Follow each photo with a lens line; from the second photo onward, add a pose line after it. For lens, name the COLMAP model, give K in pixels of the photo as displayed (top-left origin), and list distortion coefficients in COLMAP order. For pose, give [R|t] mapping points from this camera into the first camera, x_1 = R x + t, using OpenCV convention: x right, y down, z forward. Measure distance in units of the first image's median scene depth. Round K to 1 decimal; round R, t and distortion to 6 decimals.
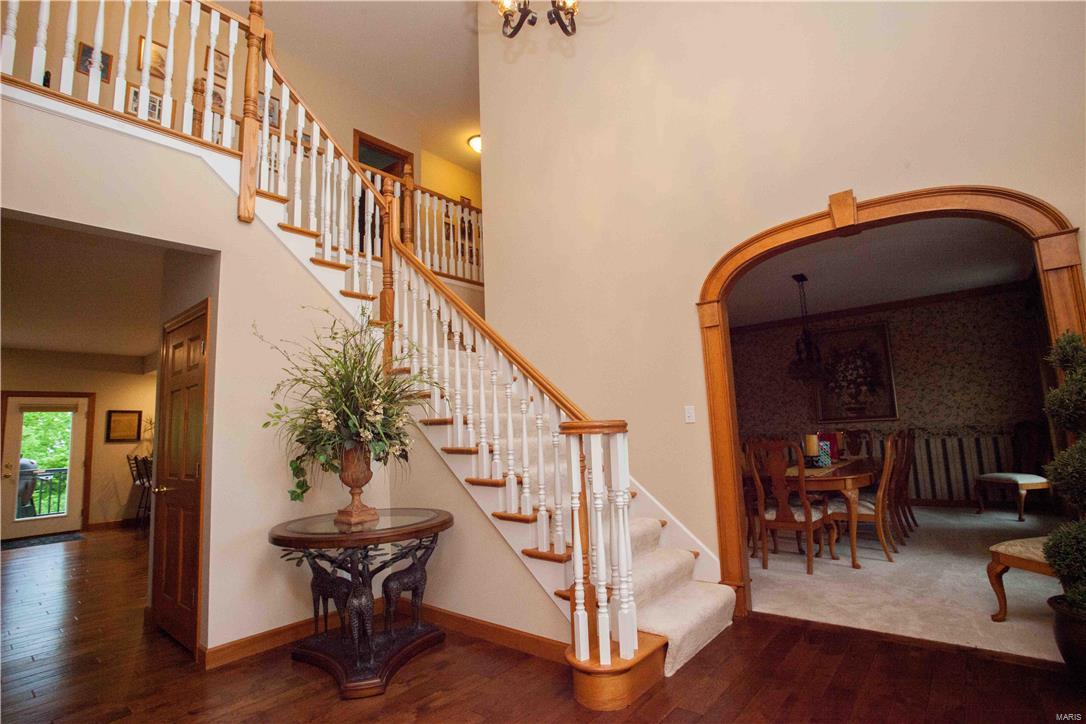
lens RADIAL K [[516.6, 0, 543.0], [0, 516.6, 362.0], [0, 0, 1]] dist [-0.002907, 0.000154]
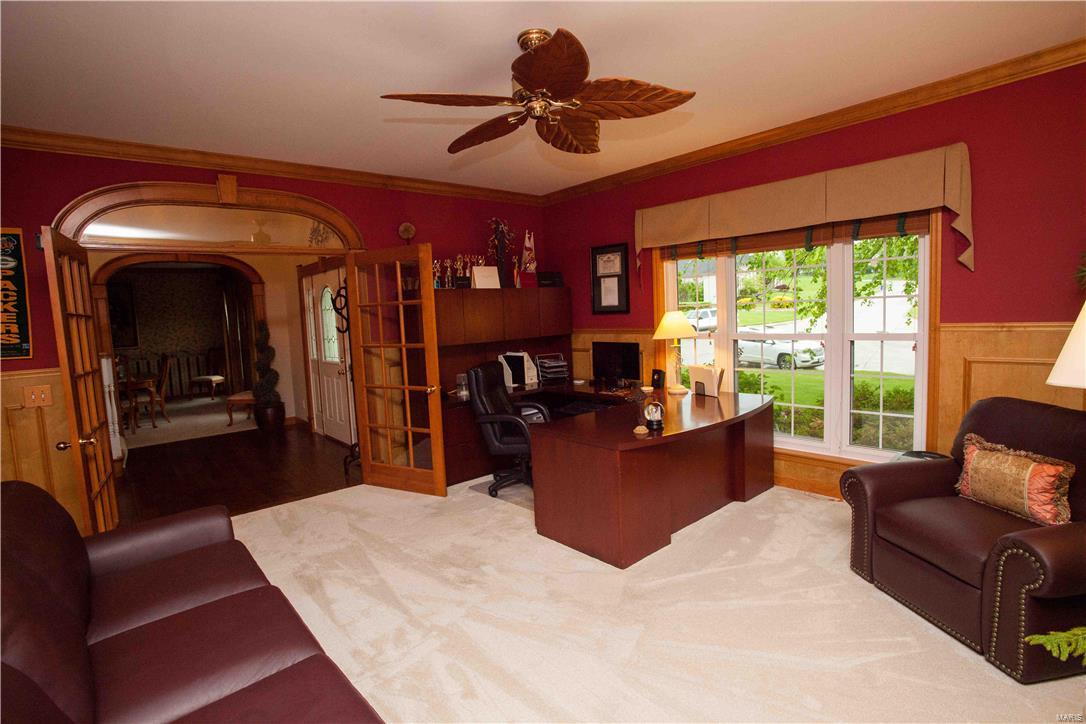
lens RADIAL K [[516.6, 0, 543.0], [0, 516.6, 362.0], [0, 0, 1]] dist [-0.002907, 0.000154]
pose [[0.173701, -0.054514, 0.983288, -0.634750], [-0.089699, 0.993440, 0.070923, -0.063507], [-0.980705, -0.100520, 0.167672, -0.434184]]
